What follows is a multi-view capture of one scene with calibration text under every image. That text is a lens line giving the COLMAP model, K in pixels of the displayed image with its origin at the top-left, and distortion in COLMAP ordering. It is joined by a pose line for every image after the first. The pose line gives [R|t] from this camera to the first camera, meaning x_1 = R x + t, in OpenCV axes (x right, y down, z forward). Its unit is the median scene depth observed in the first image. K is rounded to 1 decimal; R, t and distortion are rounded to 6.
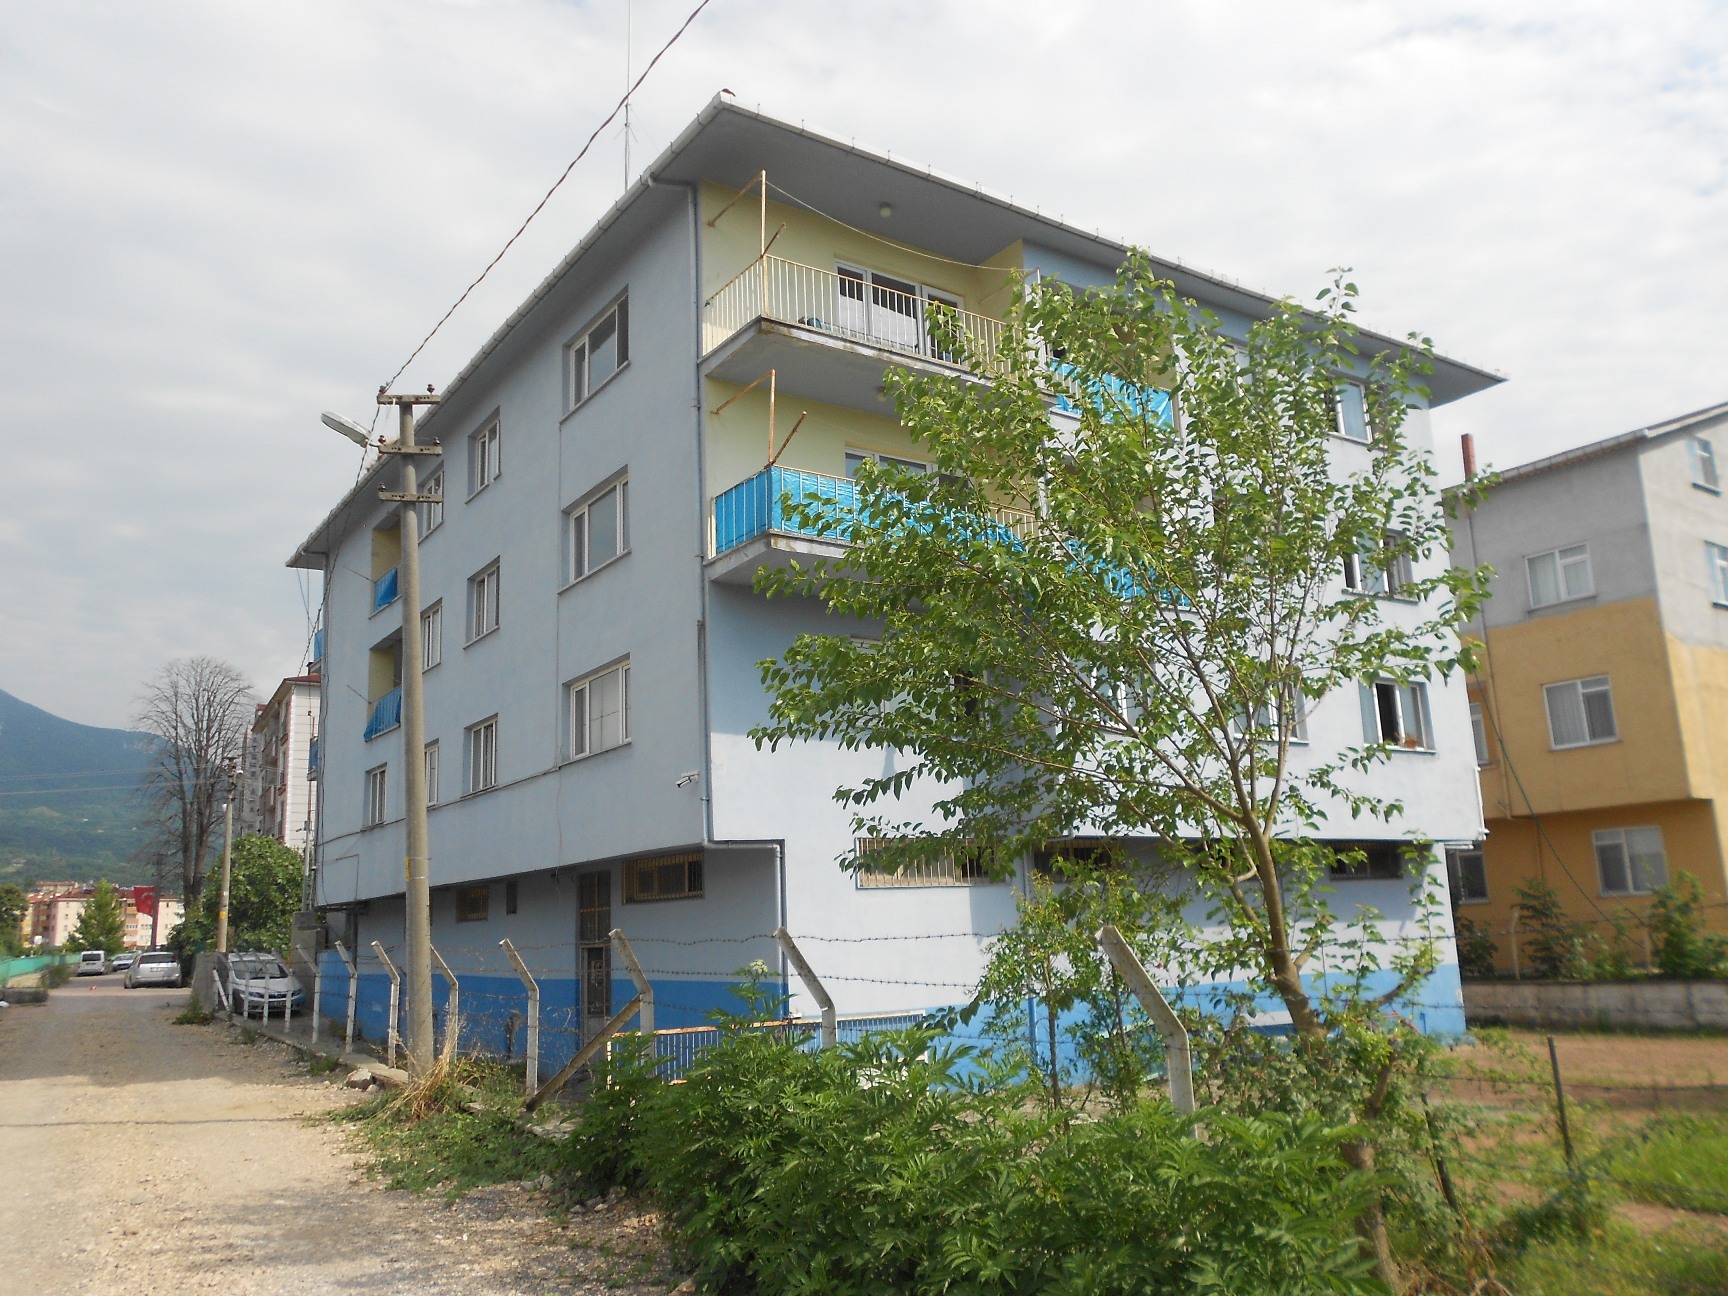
lens RADIAL K [[1461.1, 0, 863.5], [0, 1461.1, 607.2], [0, 0, 1]] dist [-0.007176, -0.011886]
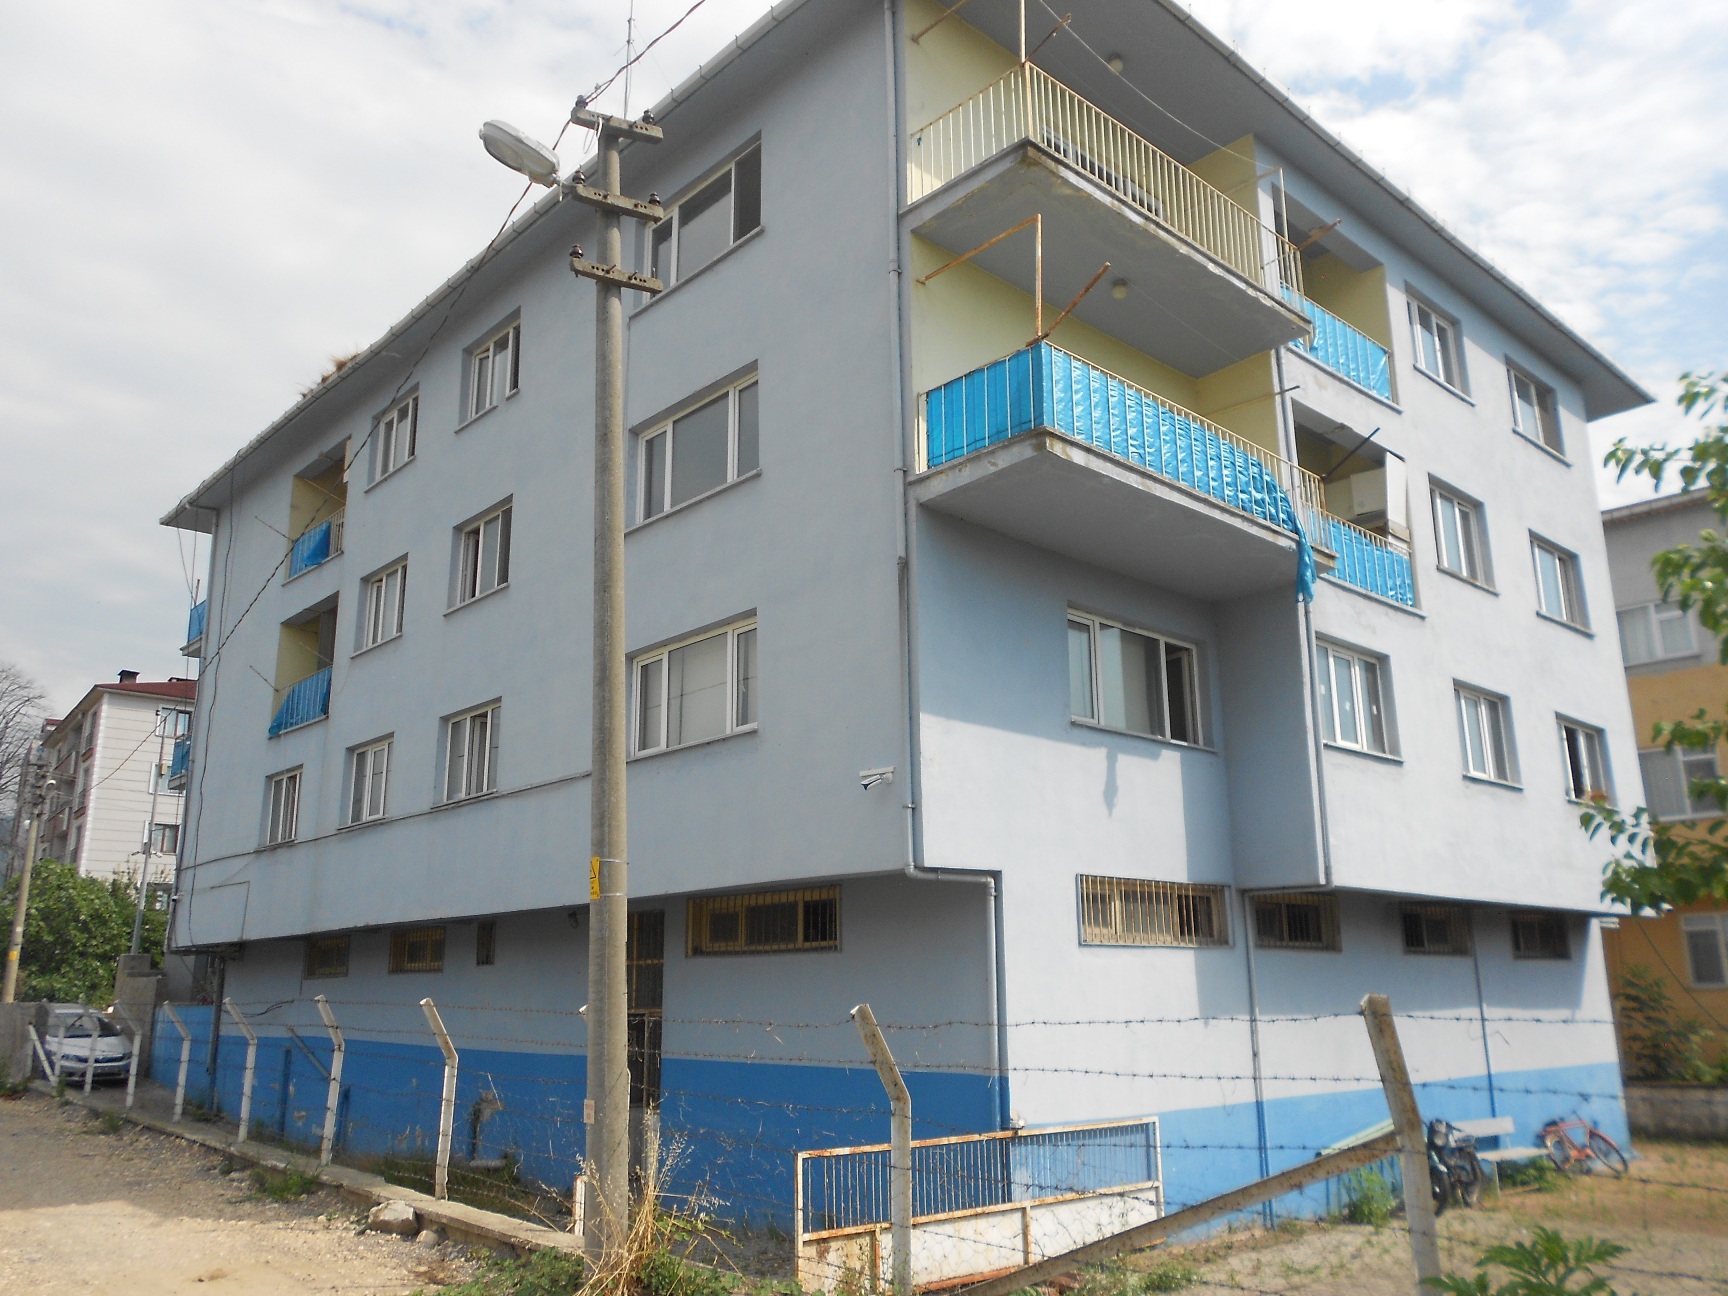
lens RADIAL K [[1305.6, 0, 749.9], [0, 1305.6, 646.7], [0, 0, 1]] dist [0.003213, -0.005178]
pose [[0.987577, 0.069207, 0.141078, -0.221122], [-0.062881, 0.996826, -0.048816, 0.071710], [-0.144008, 0.039338, 0.988794, 0.310087]]
